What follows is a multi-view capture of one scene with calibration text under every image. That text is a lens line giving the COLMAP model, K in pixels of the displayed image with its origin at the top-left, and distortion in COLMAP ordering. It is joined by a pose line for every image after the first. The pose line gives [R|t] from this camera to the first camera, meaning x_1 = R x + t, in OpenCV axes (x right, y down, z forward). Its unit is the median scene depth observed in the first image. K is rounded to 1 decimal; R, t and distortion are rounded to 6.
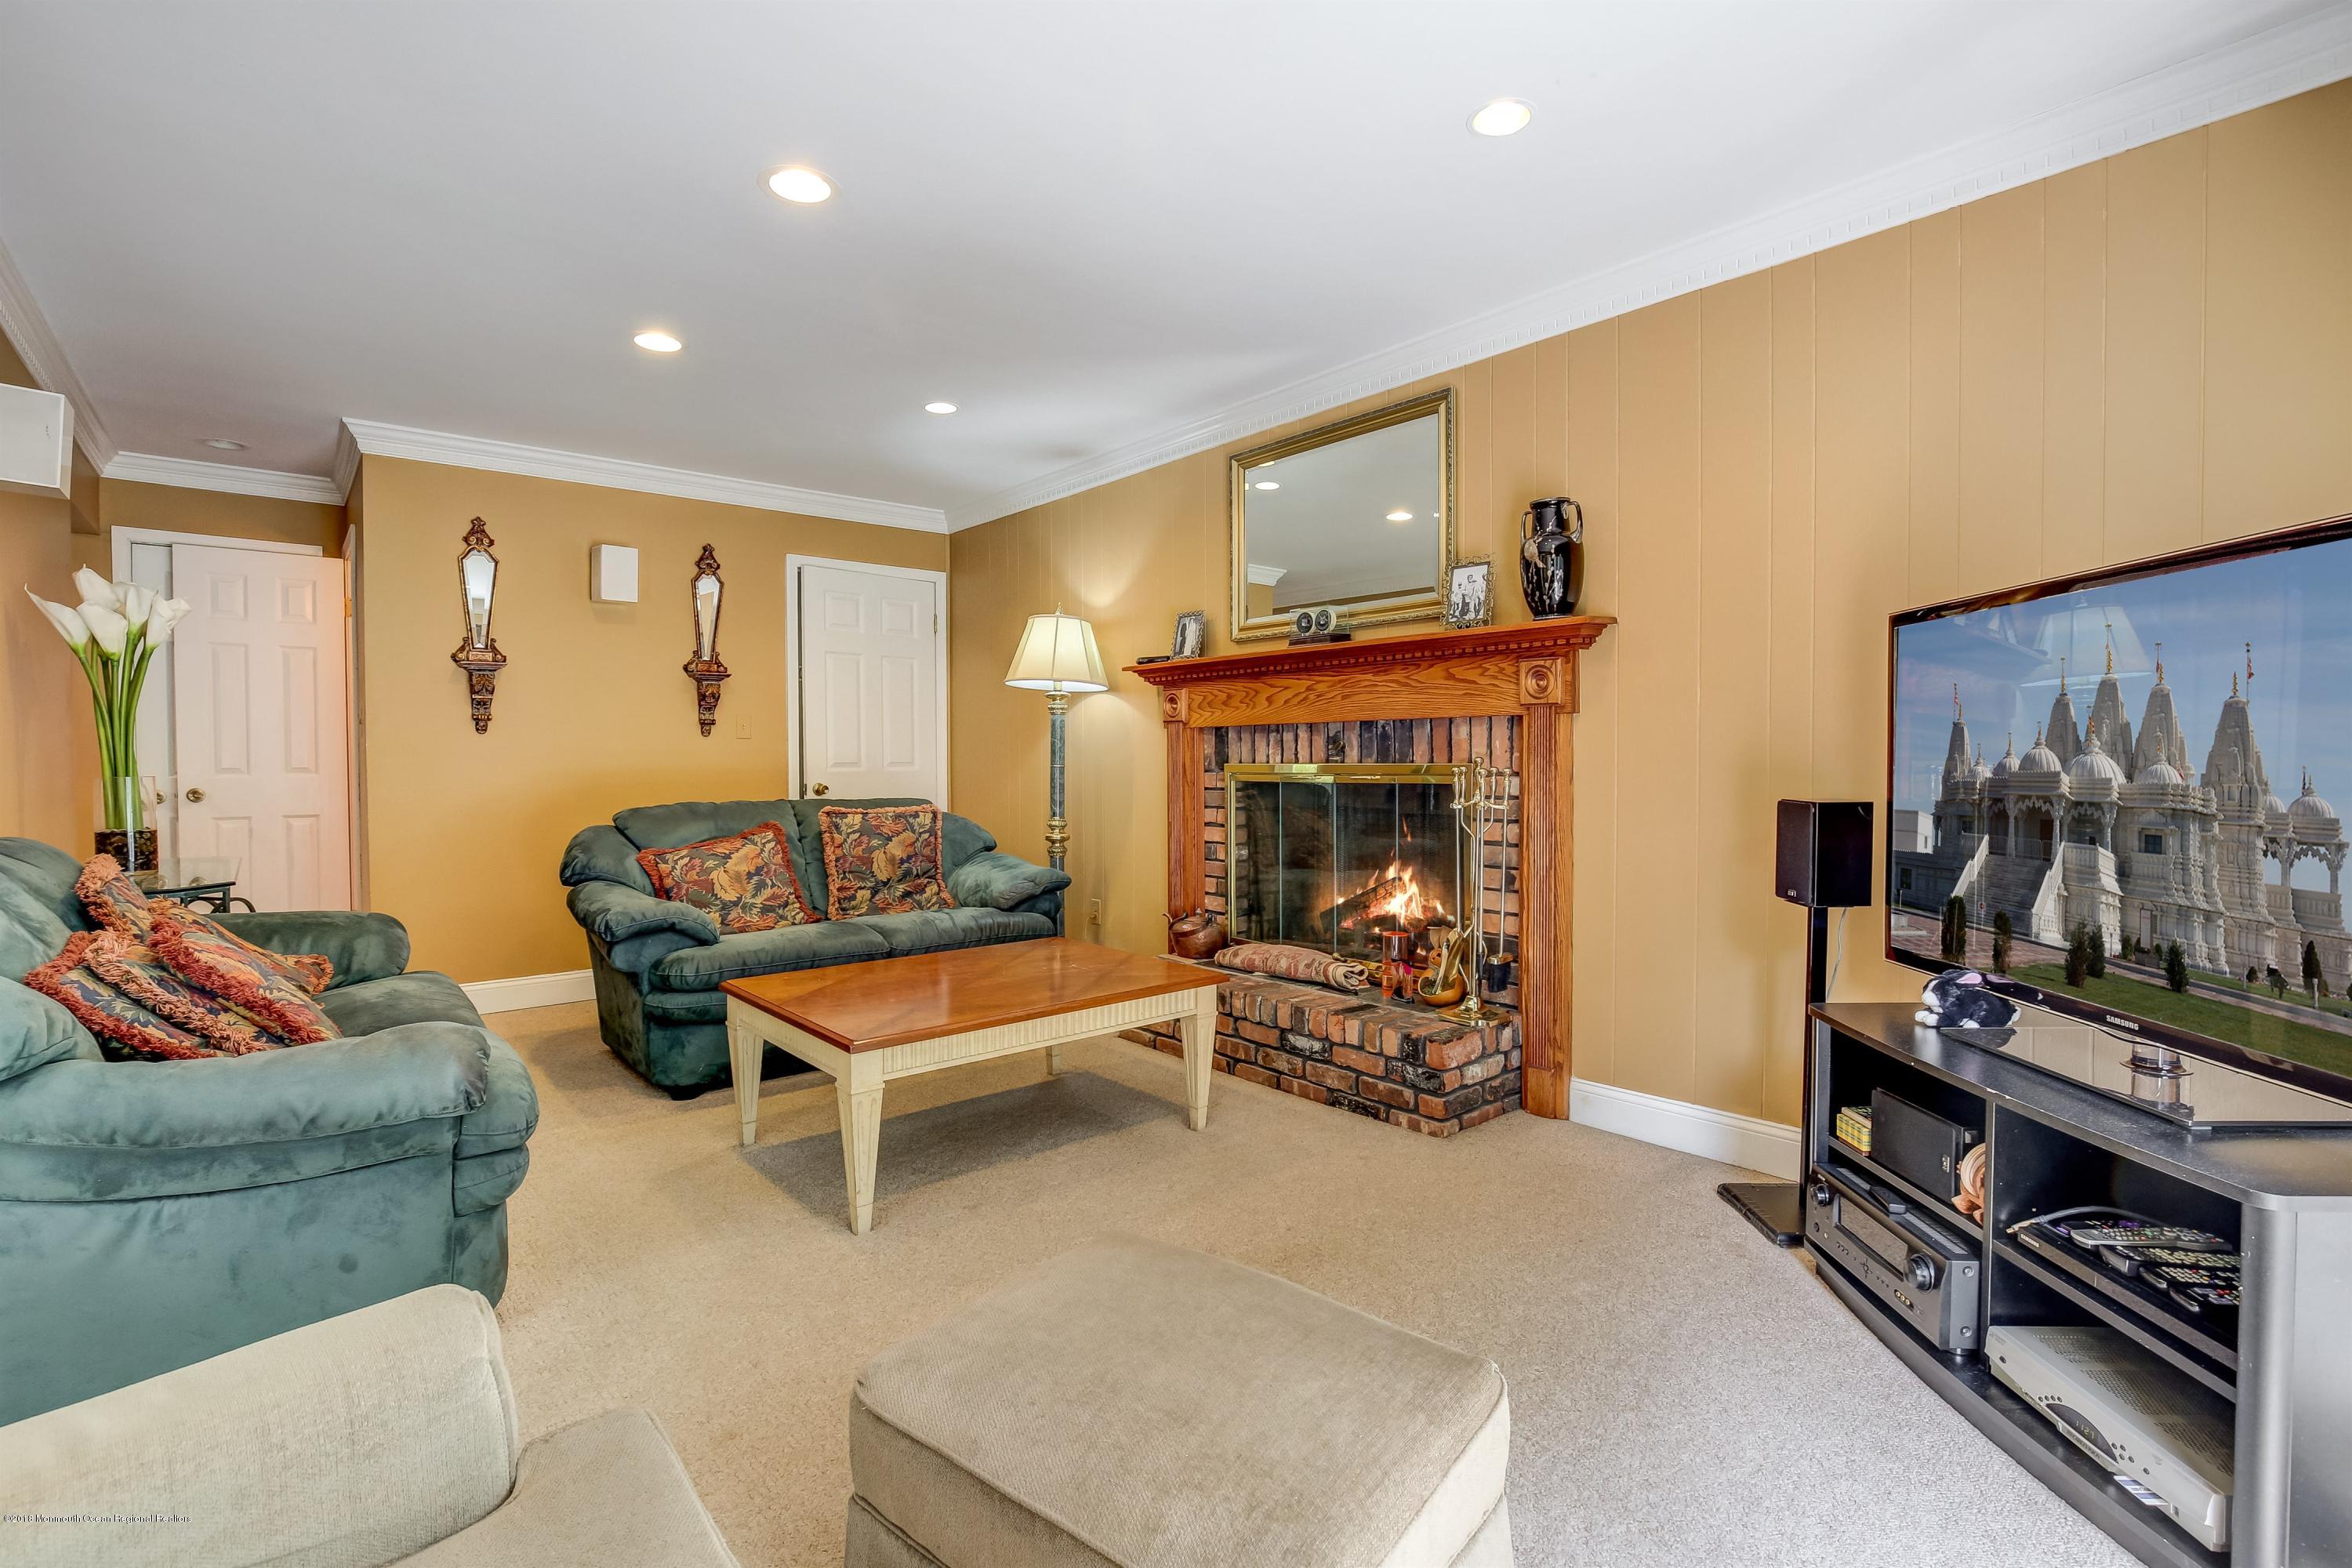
lens RADIAL K [[1080.2, 0, 1171.4], [0, 1080.2, 756.0], [0, 0, 1]] dist [-0.032904, 0.008243]
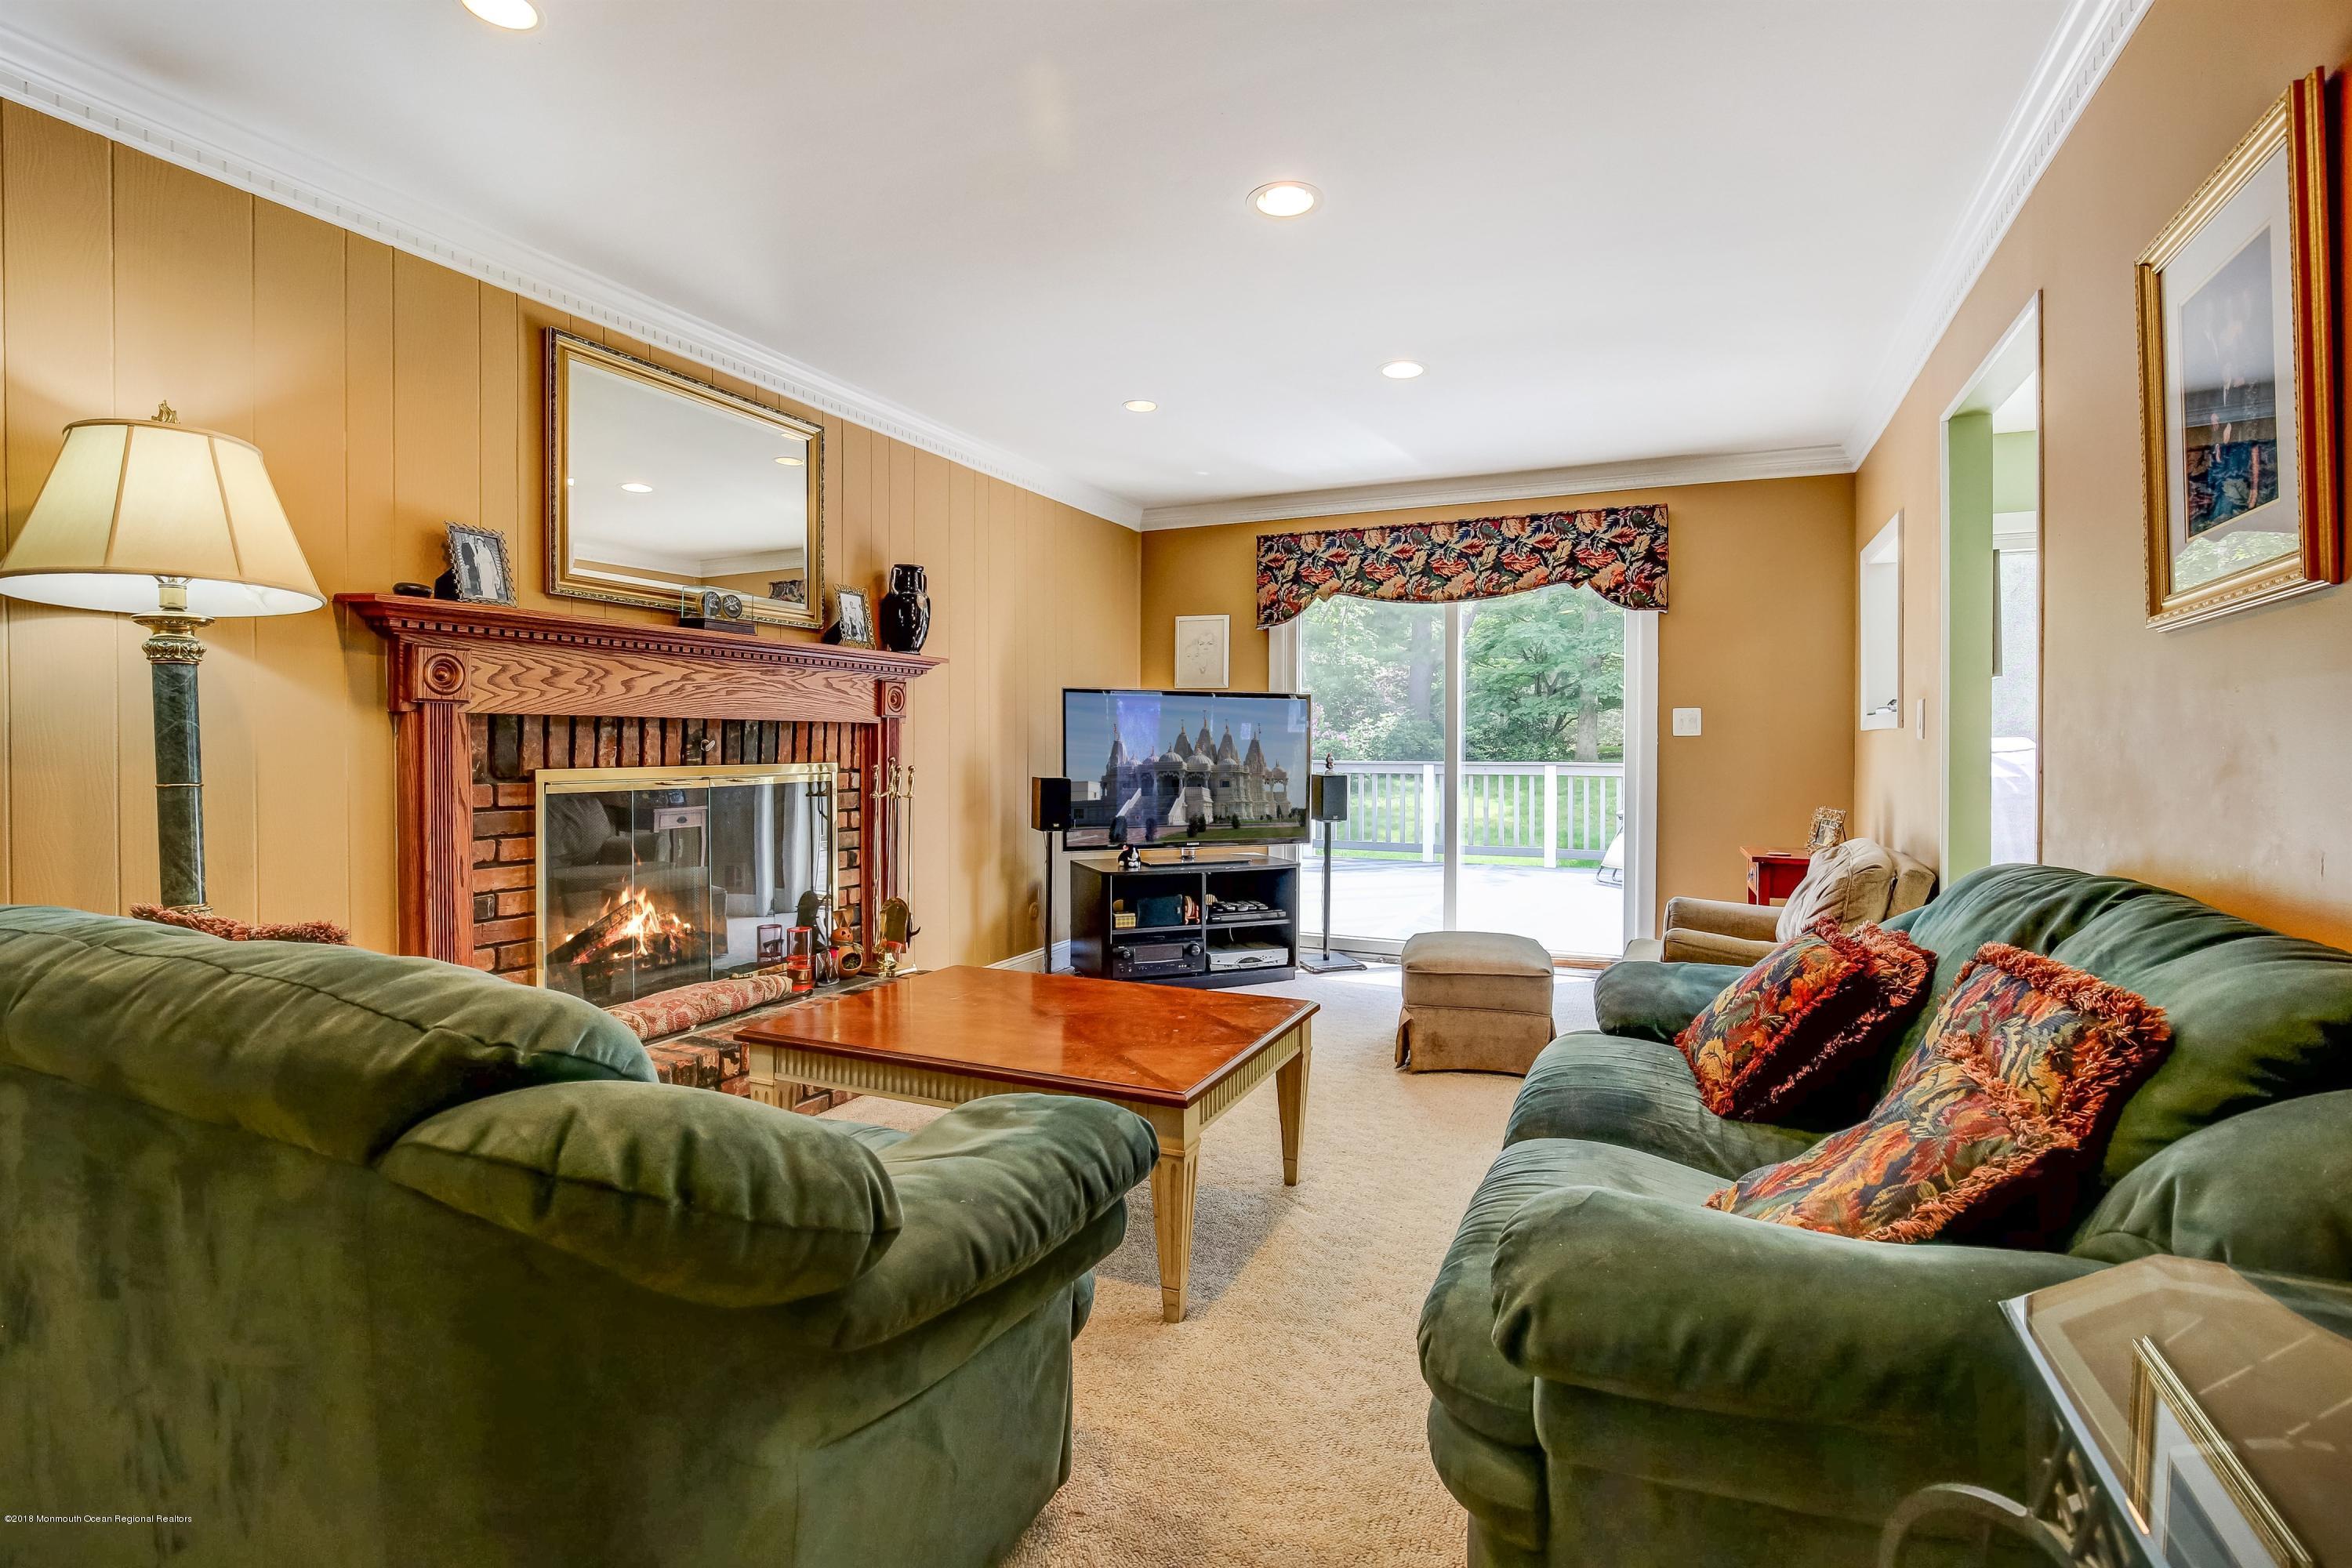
lens RADIAL K [[1080.2, 0, 1171.4], [0, 1080.2, 756.0], [0, 0, 1]] dist [-0.032904, 0.008243]
pose [[-0.393683, -0.005736, 0.919228, -1.389380], [-0.002795, 0.999983, 0.005043, -0.011157], [-0.919242, -0.000583, -0.393693, 1.717887]]
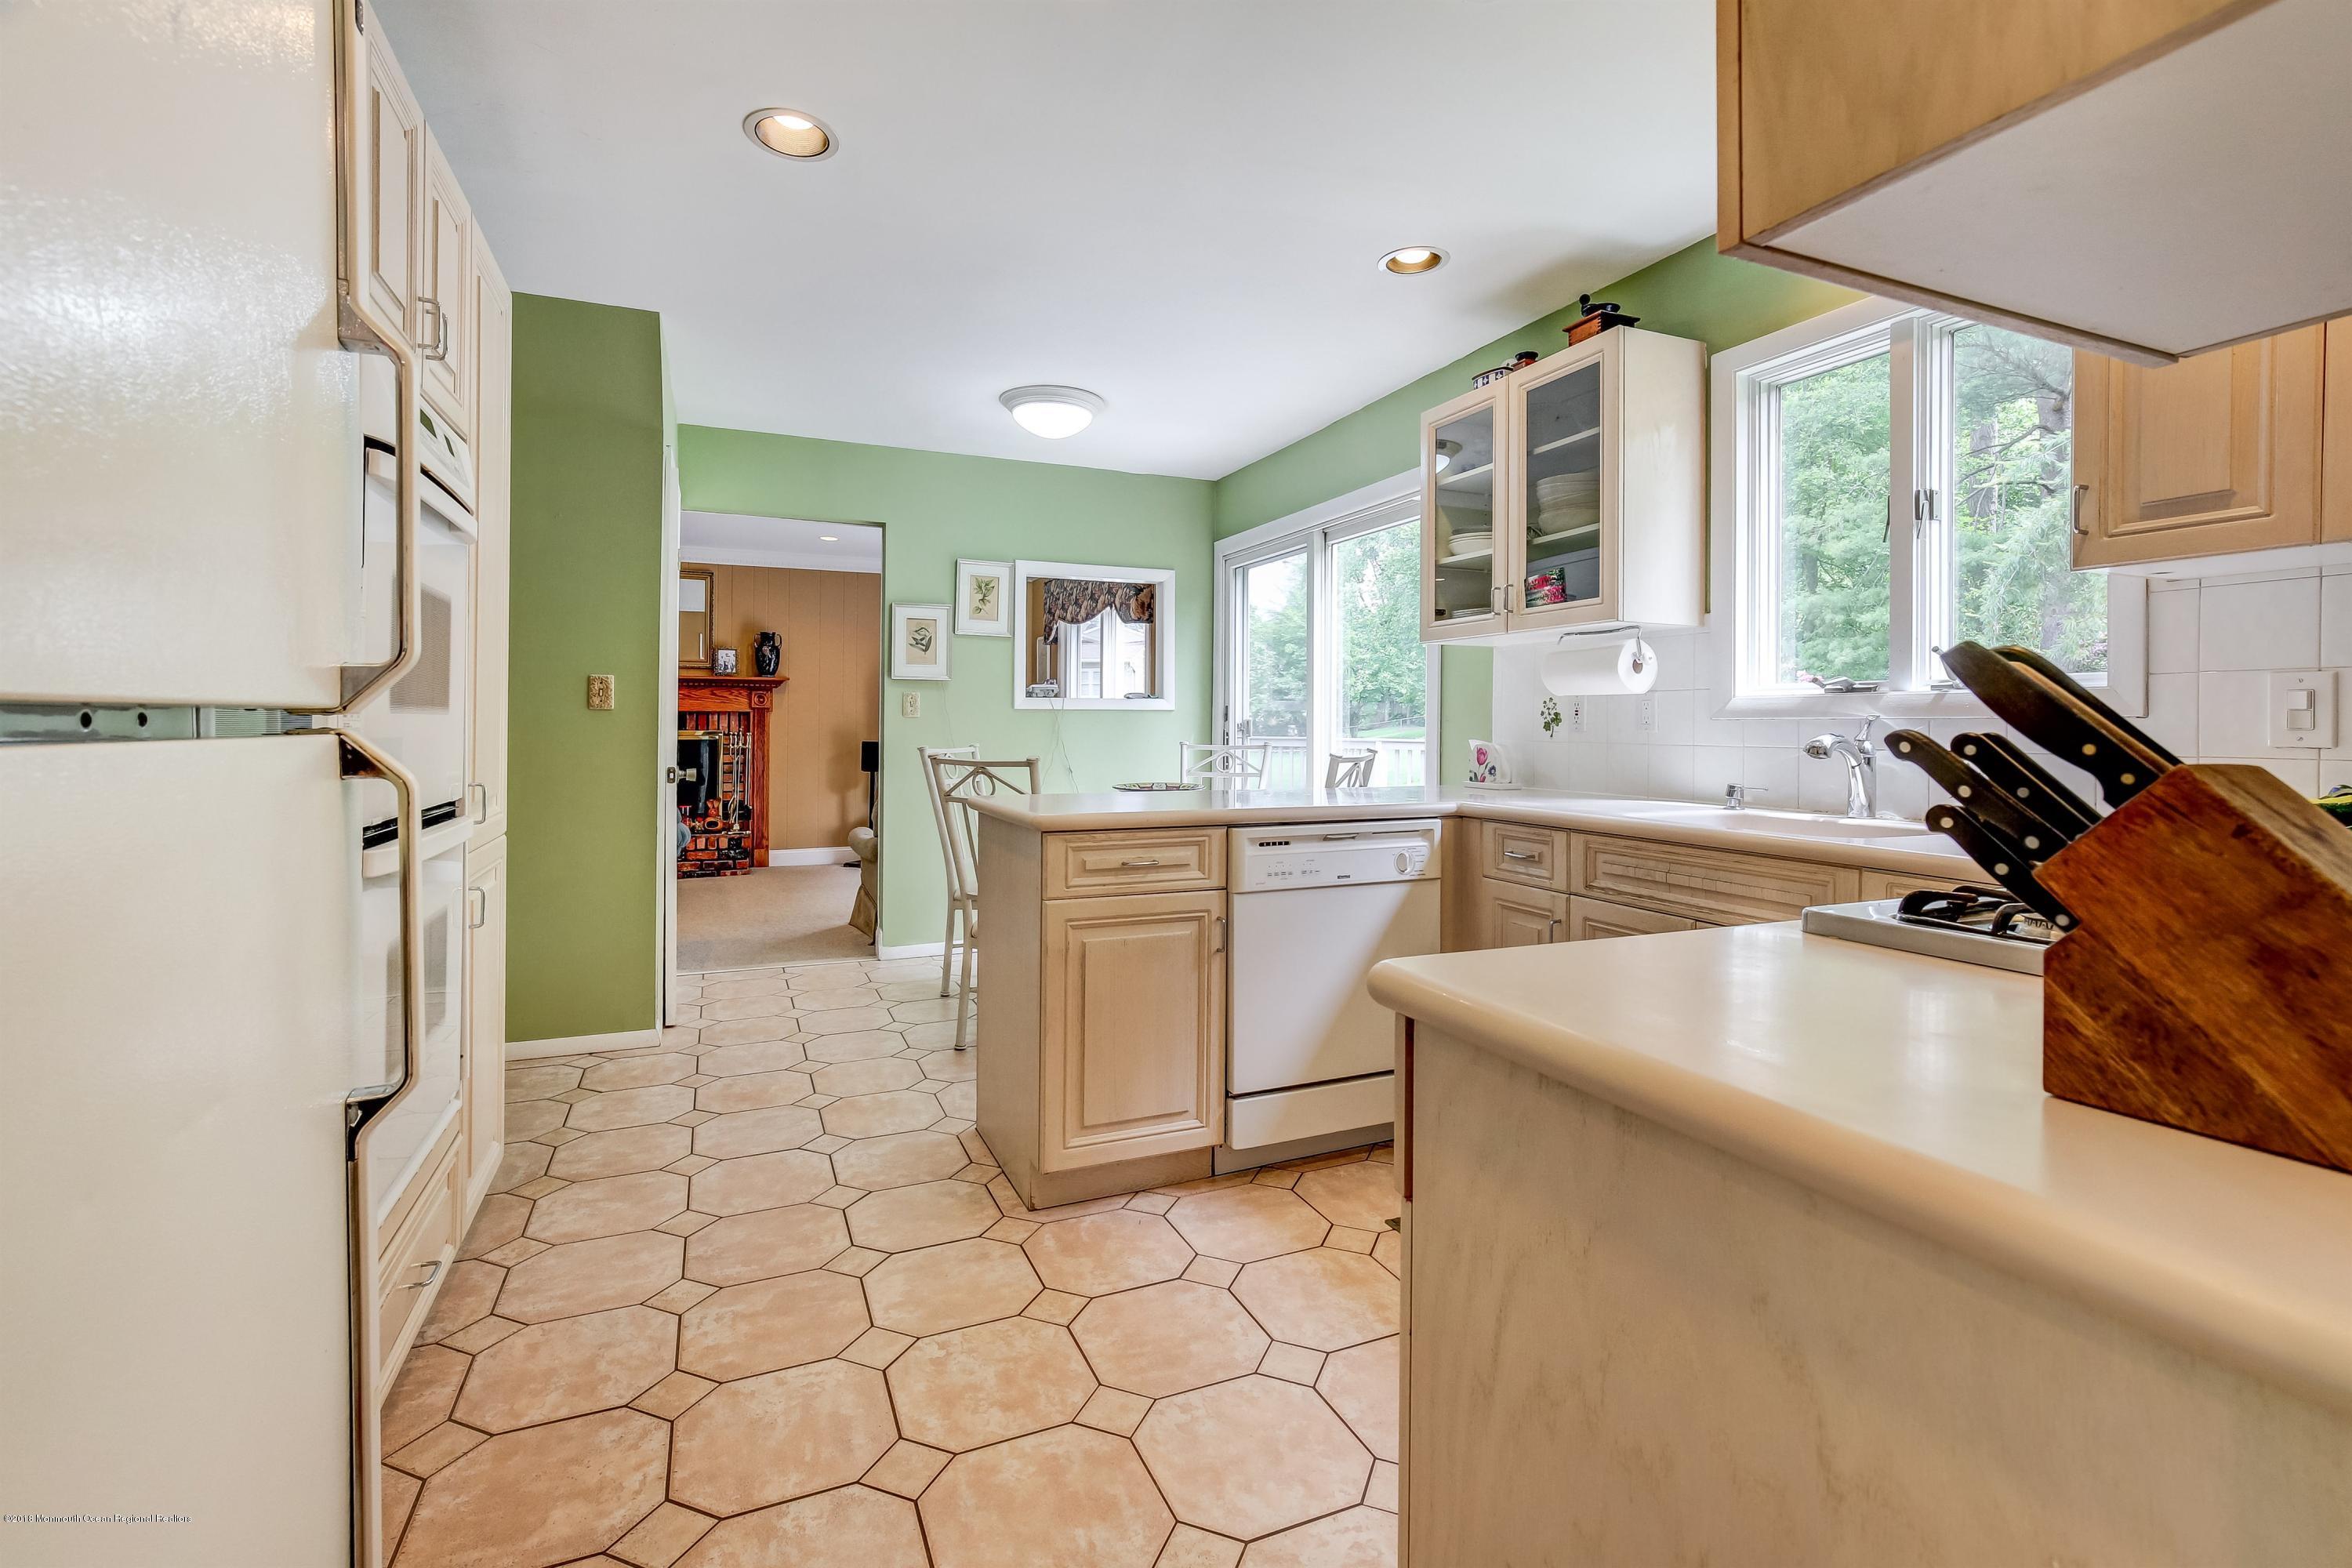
lens RADIAL K [[1058.4, 0, 1177.7], [0, 1058.4, 721.6], [0, 0, 1]] dist [0.000234, 0.000179]
pose [[0.302367, 0.003007, 0.953187, -2.561668], [-0.002260, 0.999994, -0.002437, -0.018084], [-0.953189, -0.001418, 0.302372, -1.058324]]
